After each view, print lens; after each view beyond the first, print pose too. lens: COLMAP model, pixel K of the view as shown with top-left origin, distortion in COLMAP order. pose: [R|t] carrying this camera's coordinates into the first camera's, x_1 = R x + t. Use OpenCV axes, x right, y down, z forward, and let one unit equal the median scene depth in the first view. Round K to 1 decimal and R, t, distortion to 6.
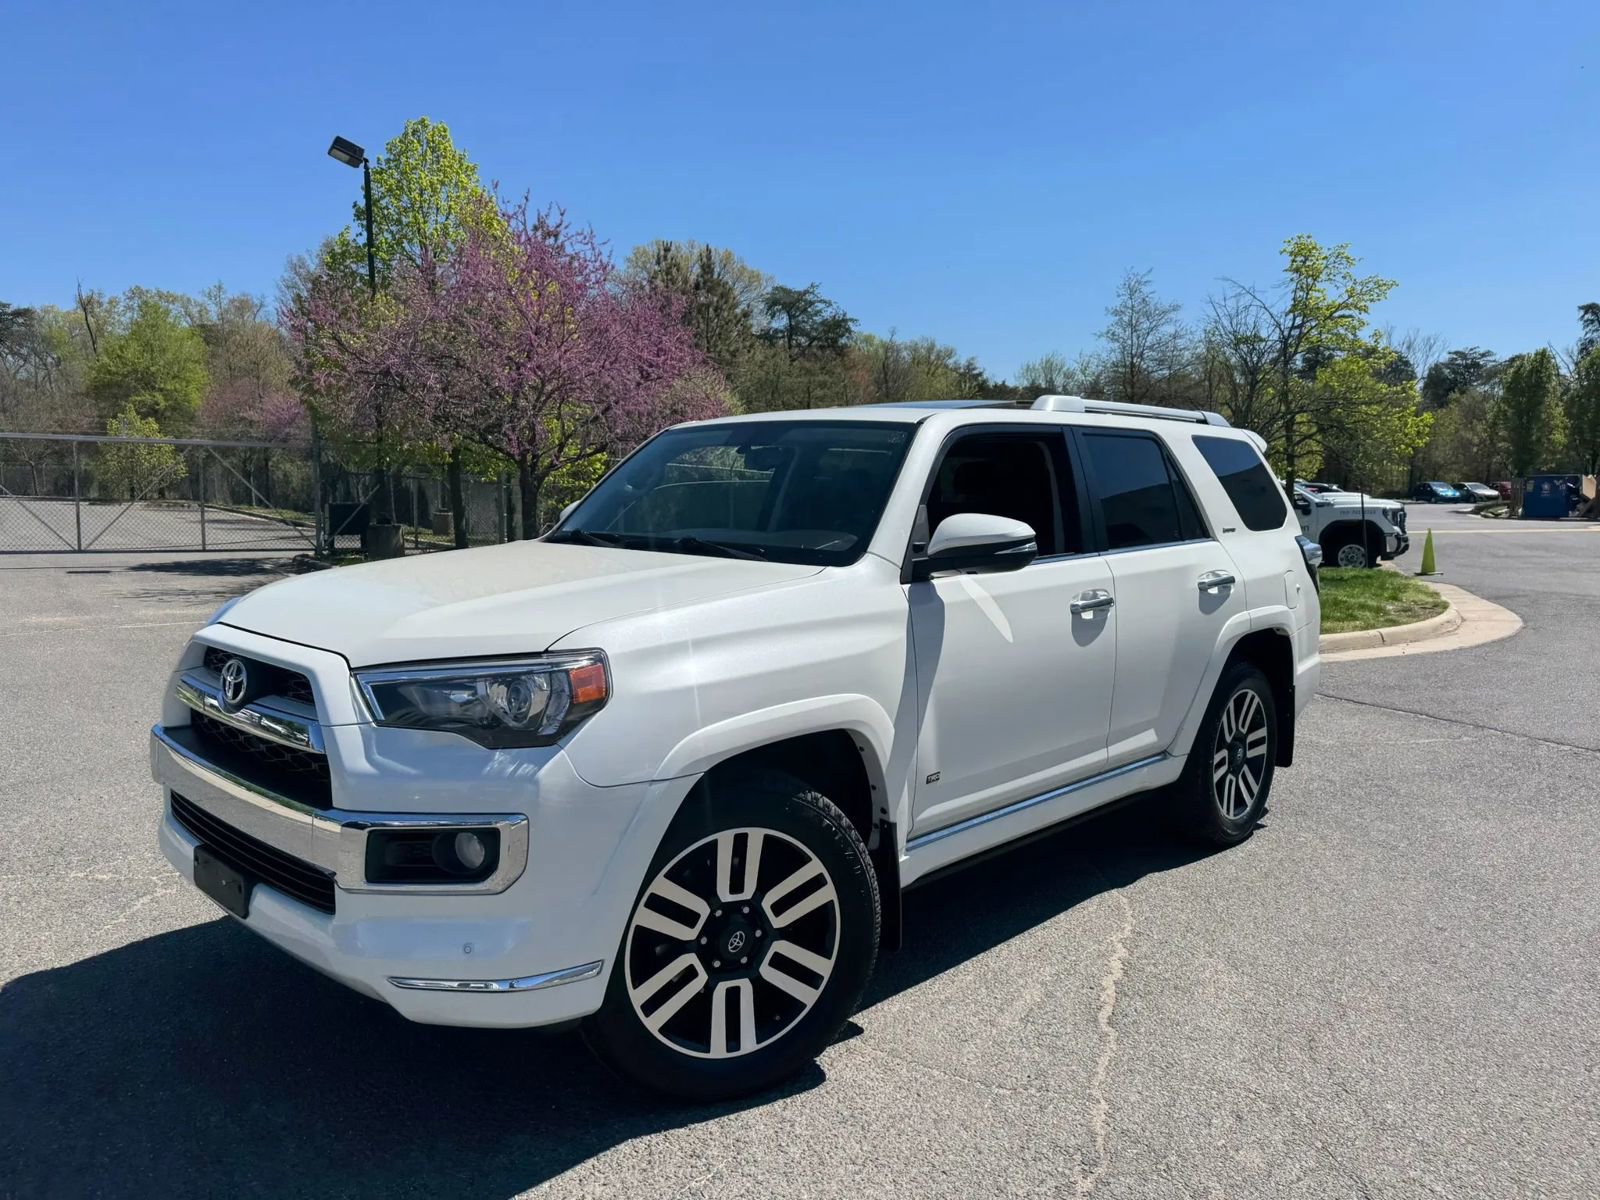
lens RADIAL K [[1126.4, 0, 800.0], [0, 1126.4, 600.0], [0, 0, 1]] dist [0.078800, -0.100990]
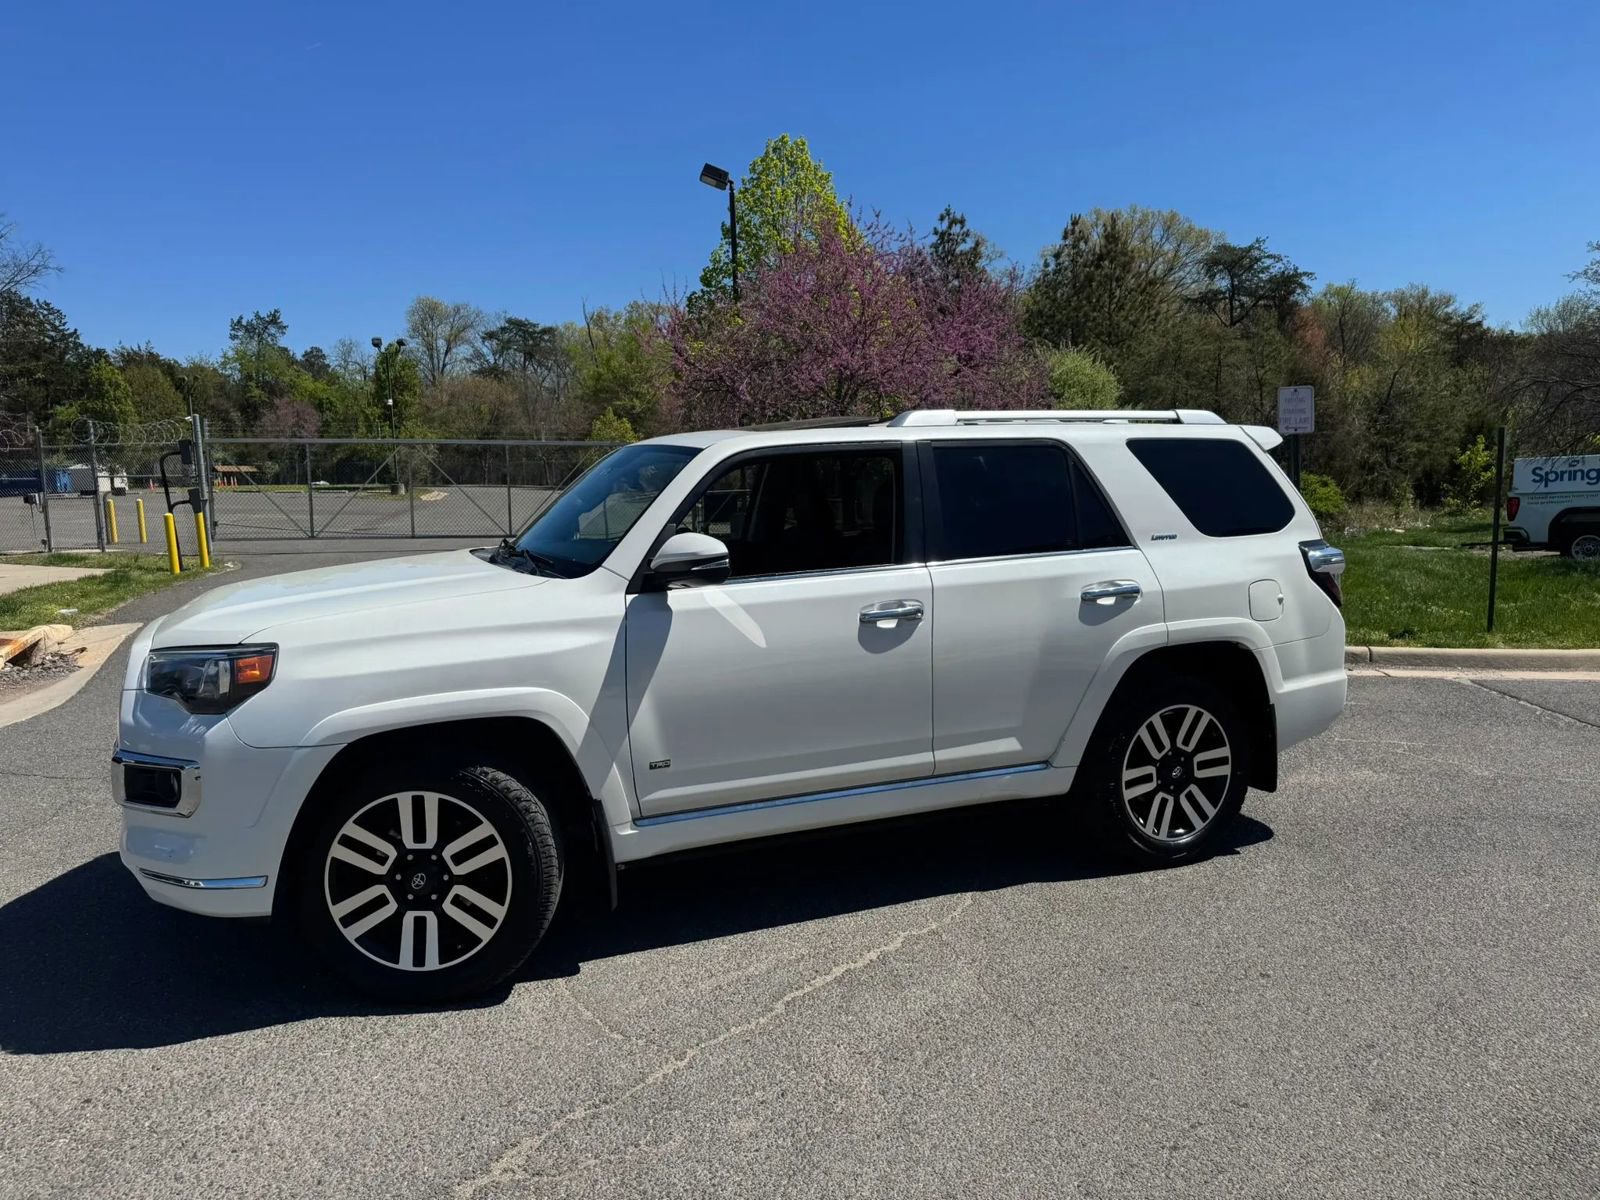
lens RADIAL K [[1133.5, 0, 798.0], [0, 1133.5, 593.0], [0, 0, 1]] dist [0.076320, -0.109646]
pose [[0.923061, 0.021872, -0.384030, 0.545247], [-0.017093, 0.999728, 0.015854, -0.028899], [0.384273, -0.008070, 0.923184, -0.001217]]
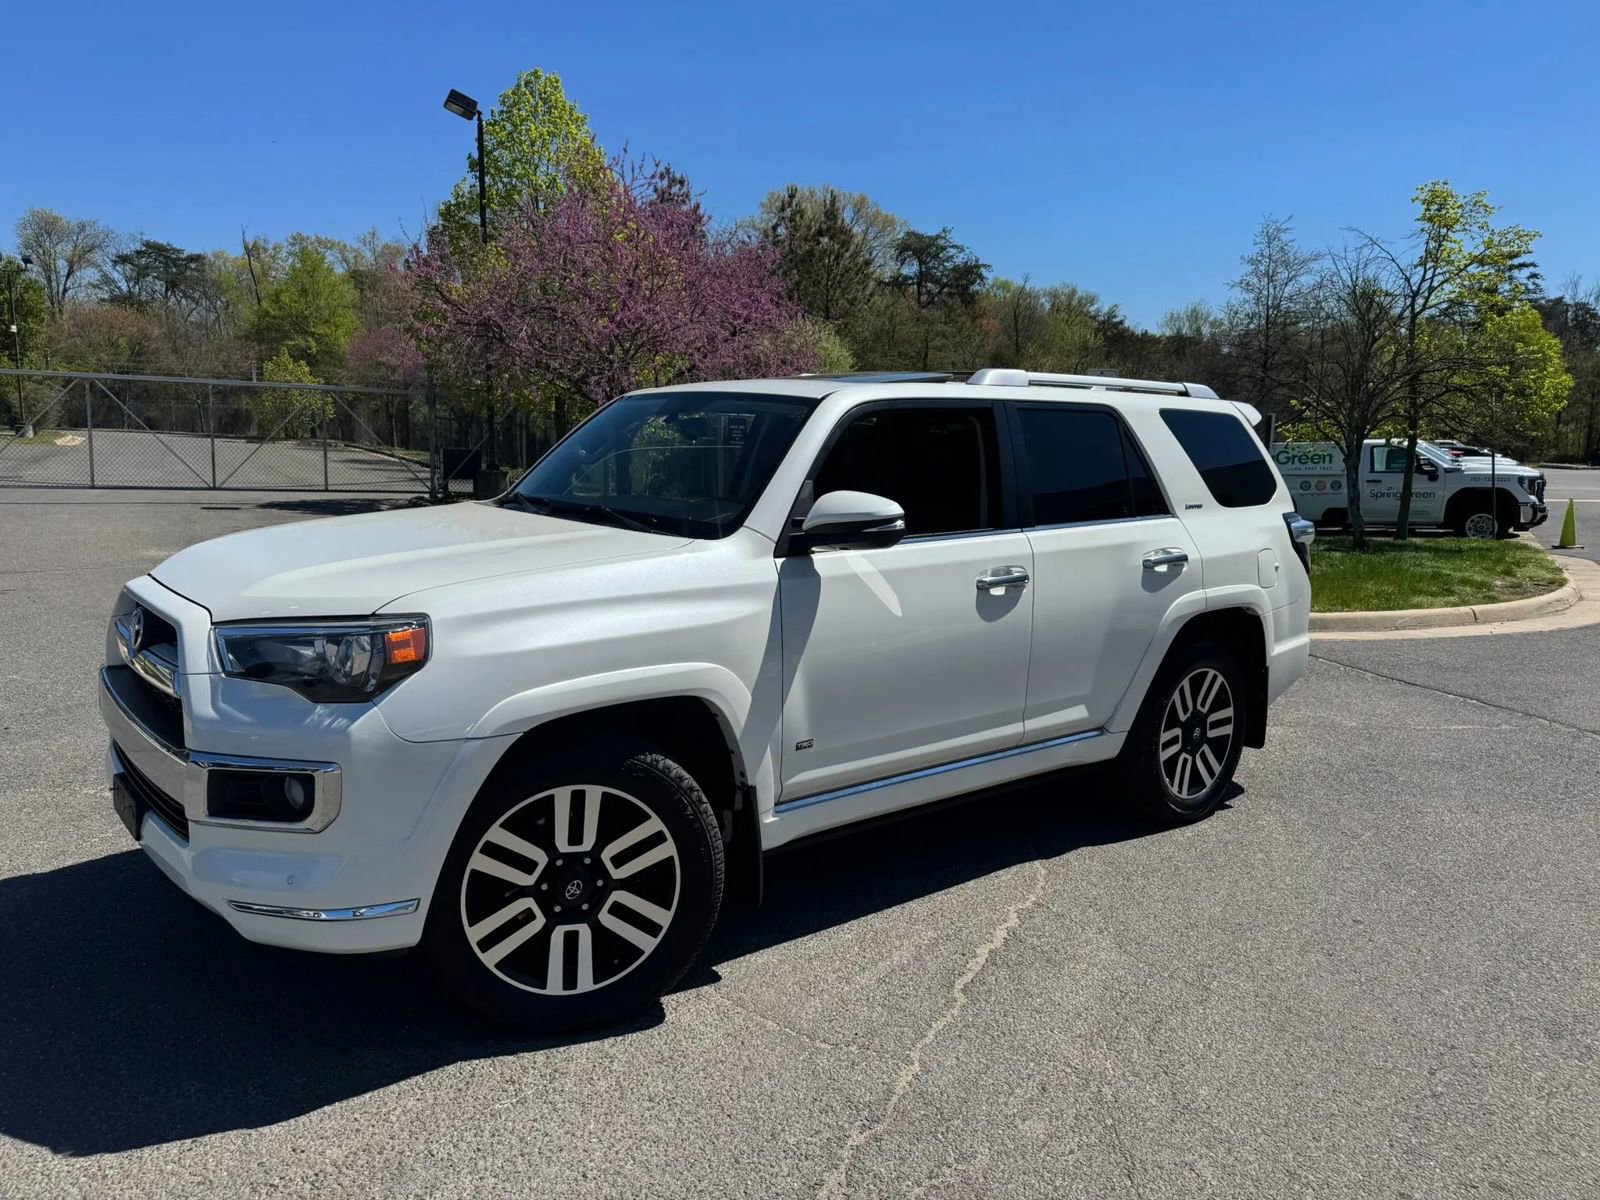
lens RADIAL K [[1128.8, 0, 800.7], [0, 1128.8, 597.2], [0, 0, 1]] dist [0.087401, -0.124446]
pose [[0.992959, 0.034701, -0.113265, 0.181758], [-0.029936, 0.998605, 0.043506, -0.018644], [0.114616, -0.039809, 0.992612, -0.021433]]
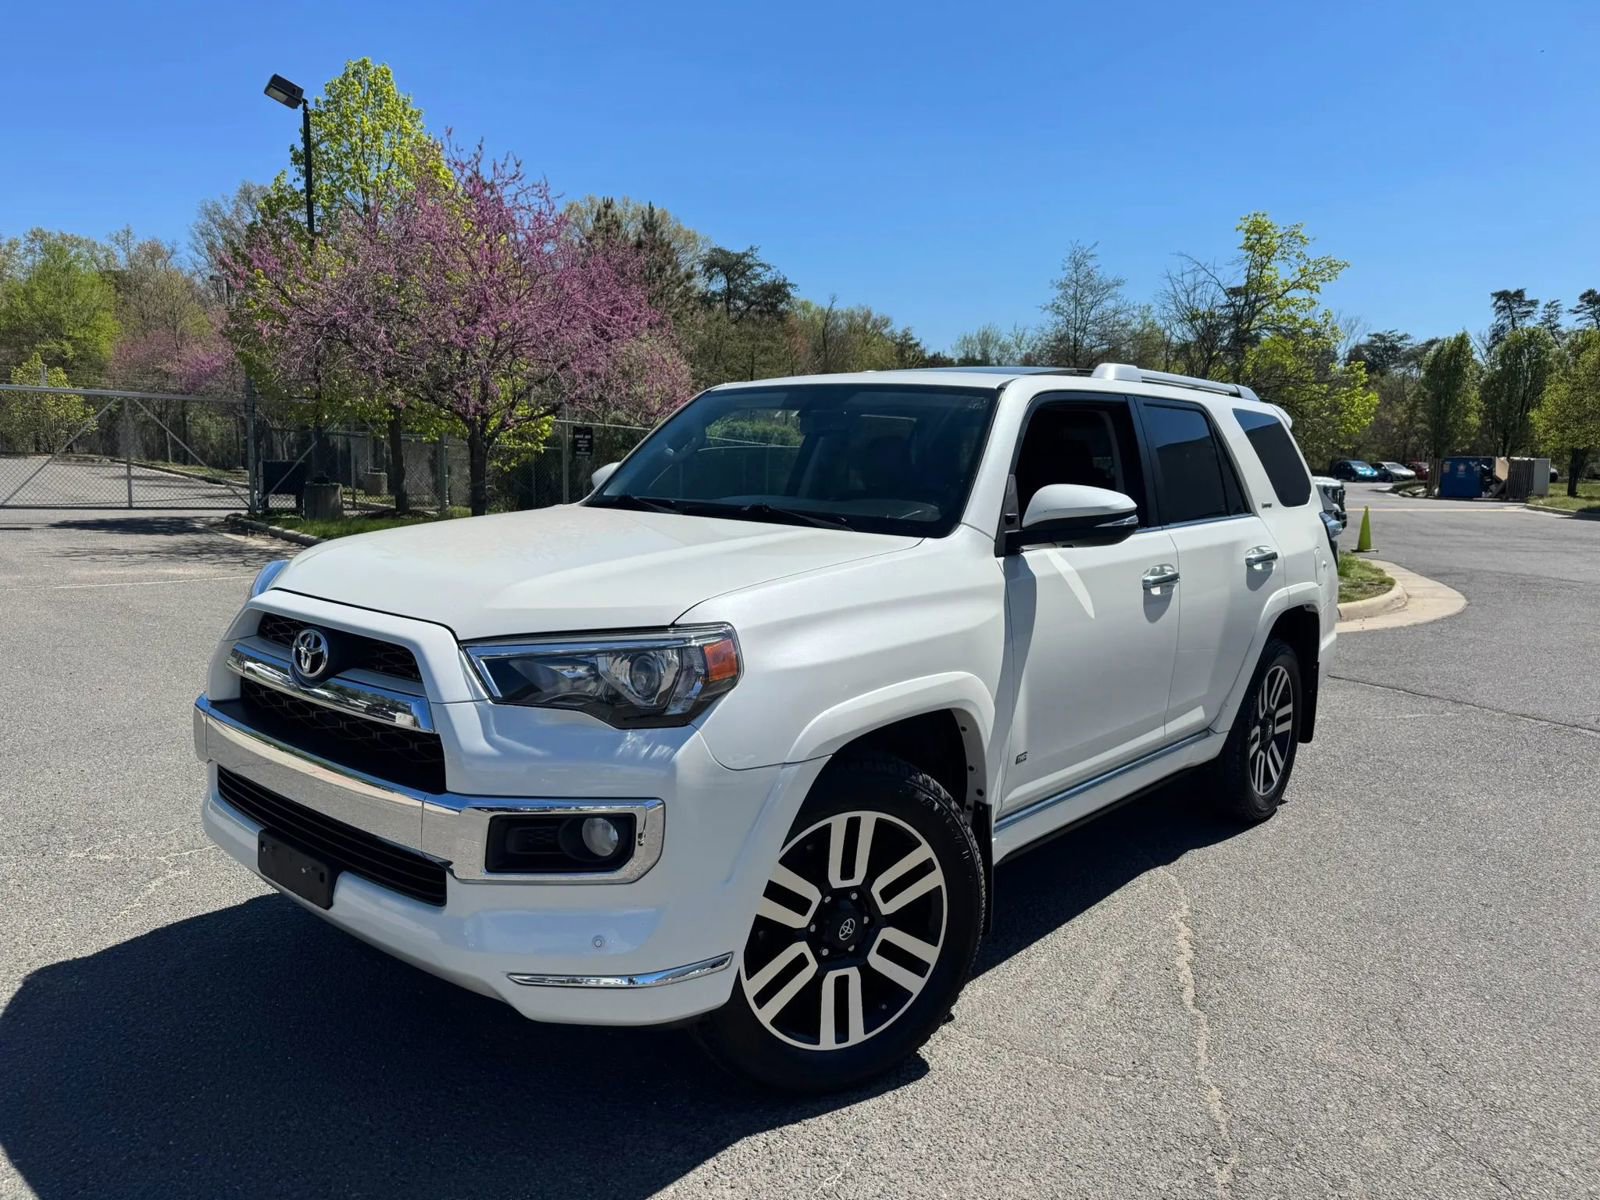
lens RADIAL K [[1129.6, 0, 801.0], [0, 1129.6, 600.5], [0, 0, 1]] dist [0.060286, -0.068461]
pose [[0.997890, 0.011408, 0.063912, -0.107539], [-0.013229, 0.999516, 0.028149, -0.001662], [-0.063560, -0.028935, 0.997558, 0.037338]]
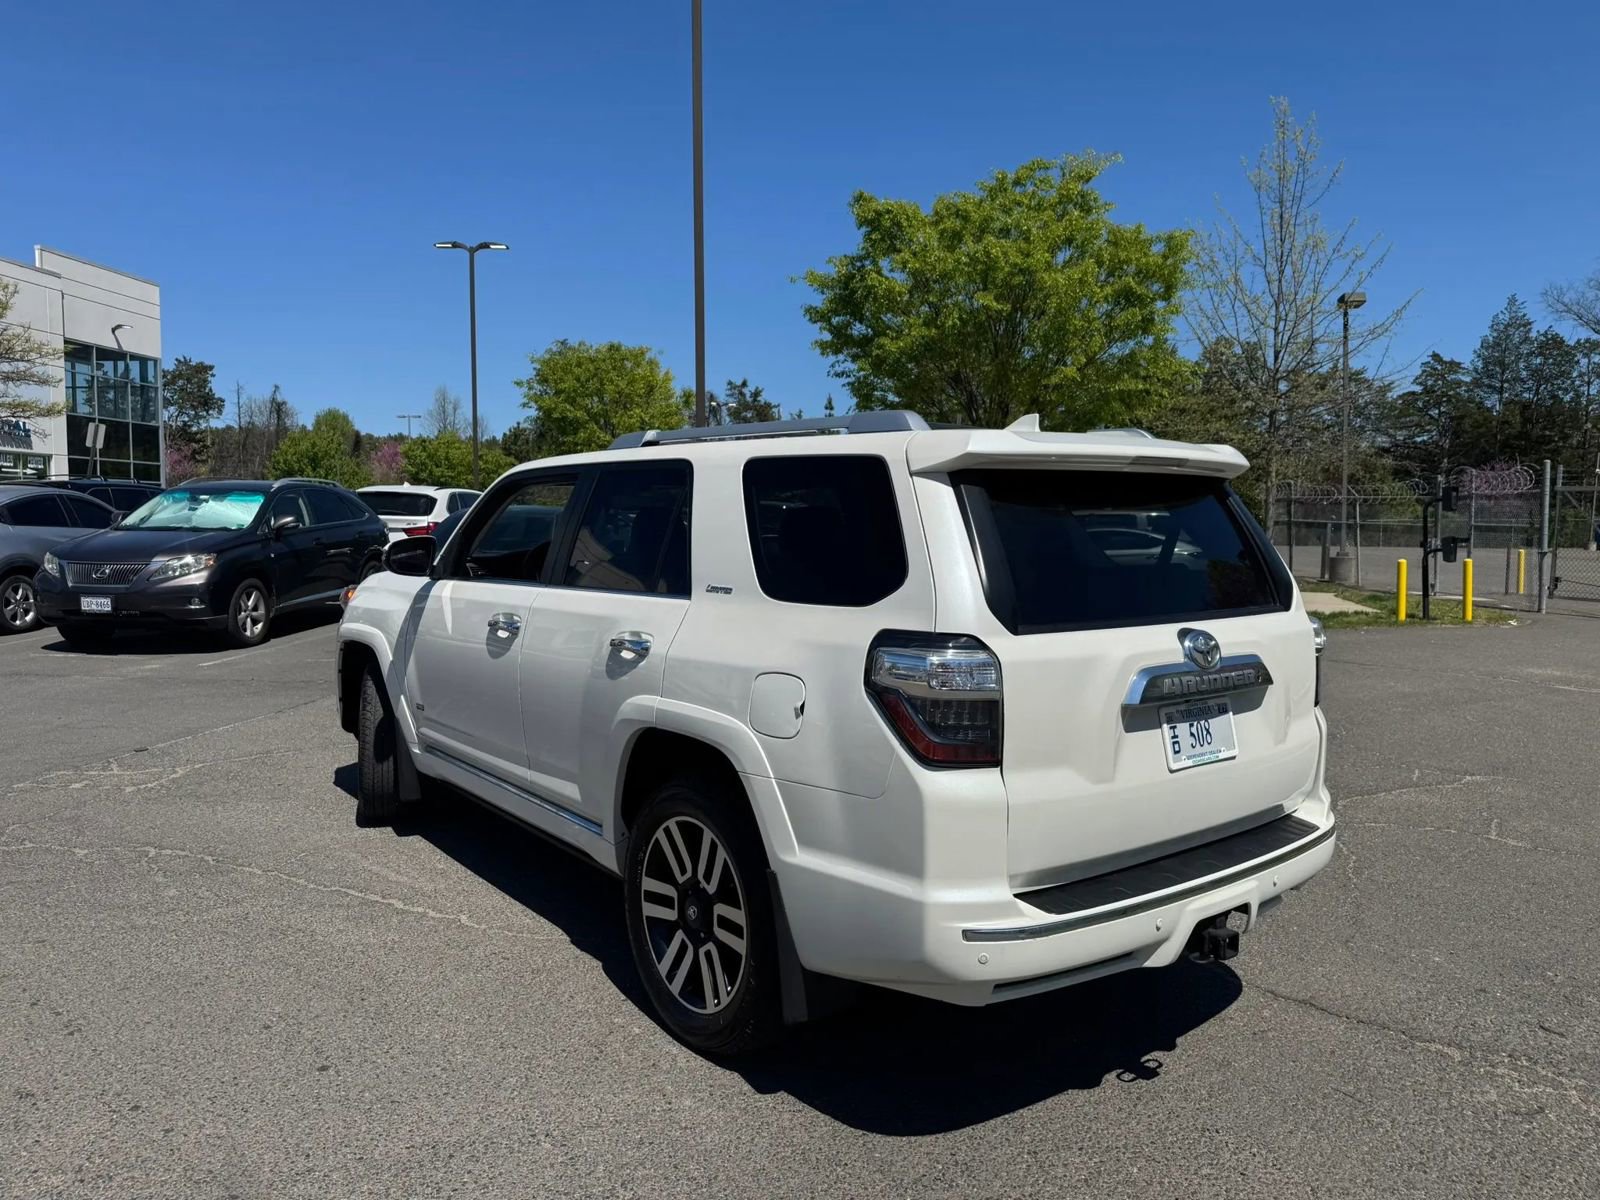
lens RADIAL K [[1133.5, 0, 798.0], [0, 1133.5, 593.0], [0, 0, 1]] dist [0.076320, -0.109646]
pose [[-0.144422, 0.059384, -0.987733, 1.249245], [-0.122343, 0.989467, 0.077377, -0.140592], [0.981924, 0.132017, -0.135636, 1.348188]]
